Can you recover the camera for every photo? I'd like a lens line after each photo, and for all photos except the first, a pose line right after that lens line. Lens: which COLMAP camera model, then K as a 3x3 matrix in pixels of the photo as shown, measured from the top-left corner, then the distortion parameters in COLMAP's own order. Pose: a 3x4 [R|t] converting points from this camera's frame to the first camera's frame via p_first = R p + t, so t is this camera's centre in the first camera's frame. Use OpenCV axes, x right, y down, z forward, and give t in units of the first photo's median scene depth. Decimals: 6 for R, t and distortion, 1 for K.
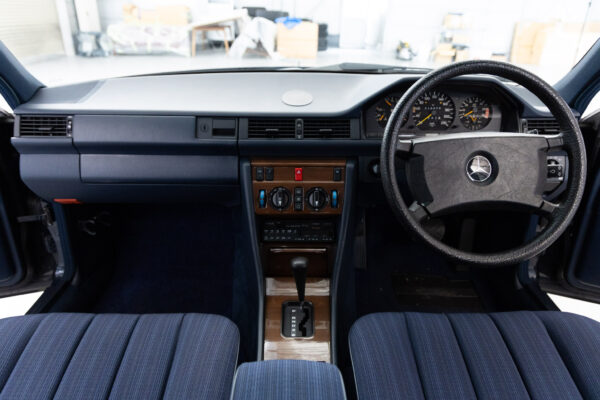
lens RADIAL K [[403.9, 0, 300.0], [0, 403.9, 200.0], [0, 0, 1]] dist [0.003690, 0.001312]
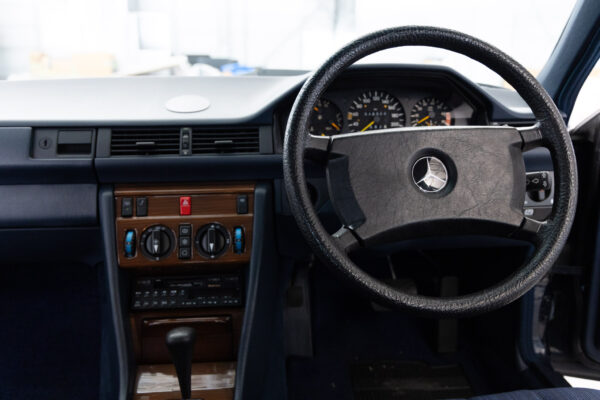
lens RADIAL K [[517.9, 0, 300.0], [0, 517.9, 200.0], [0, 0, 1]] dist [-0.003329, -0.000782]
pose [[0.996109, -0.030320, 0.082751, 0.117350], [0.043961, 0.984745, -0.168356, 0.082239], [-0.076384, 0.171339, 0.982247, 0.125738]]
